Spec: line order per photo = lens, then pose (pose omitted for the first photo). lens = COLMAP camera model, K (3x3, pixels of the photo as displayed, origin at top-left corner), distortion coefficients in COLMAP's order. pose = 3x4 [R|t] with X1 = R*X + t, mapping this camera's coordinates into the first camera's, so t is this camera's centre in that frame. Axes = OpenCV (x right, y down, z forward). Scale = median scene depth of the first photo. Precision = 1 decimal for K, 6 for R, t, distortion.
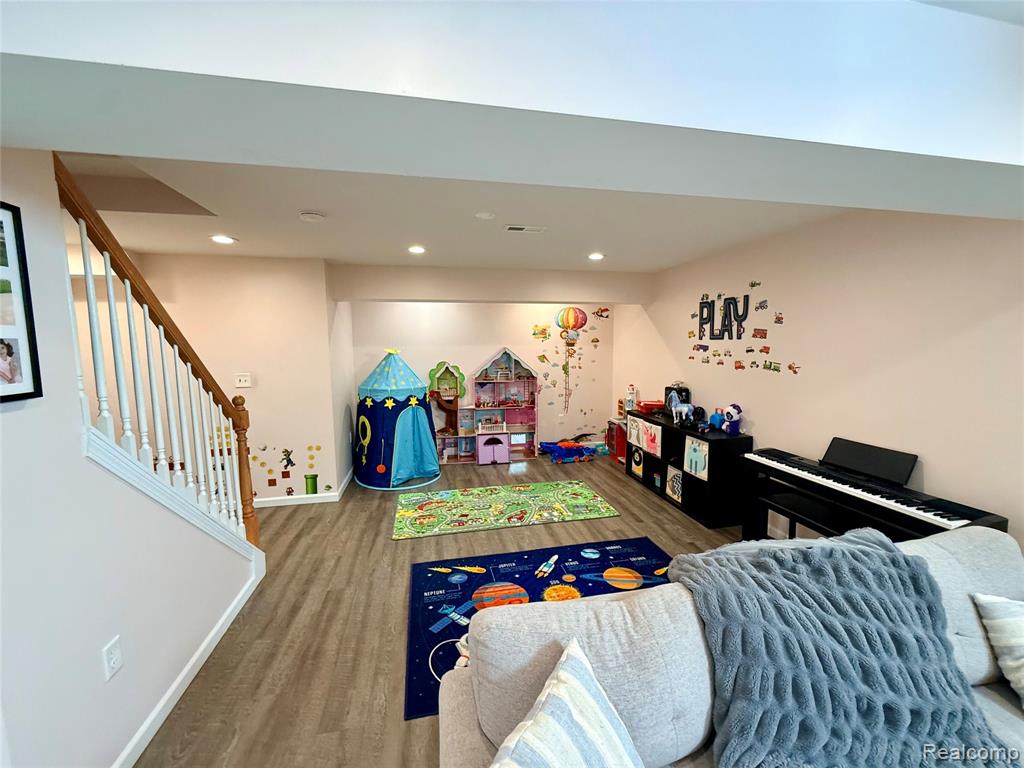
lens RADIAL K [[407.2, 0, 514.5], [0, 407.2, 384.4], [0, 0, 1]] dist [-0.000627, -0.000196]
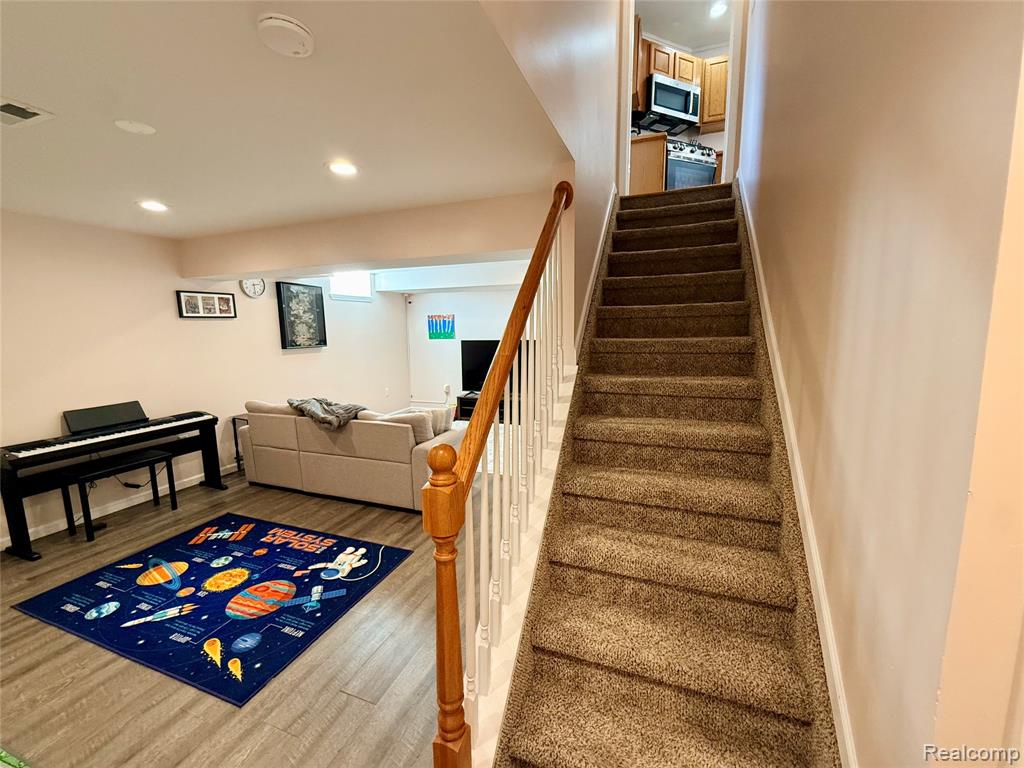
lens RADIAL K [[407.2, 0, 514.5], [0, 407.2, 384.4], [0, 0, 1]] dist [-0.000627, -0.000196]
pose [[-0.839841, -0.058773, 0.539642, -0.884512], [0.076617, 0.971335, 0.225028, -0.104141], [-0.537399, 0.230333, -0.811264, 1.185233]]
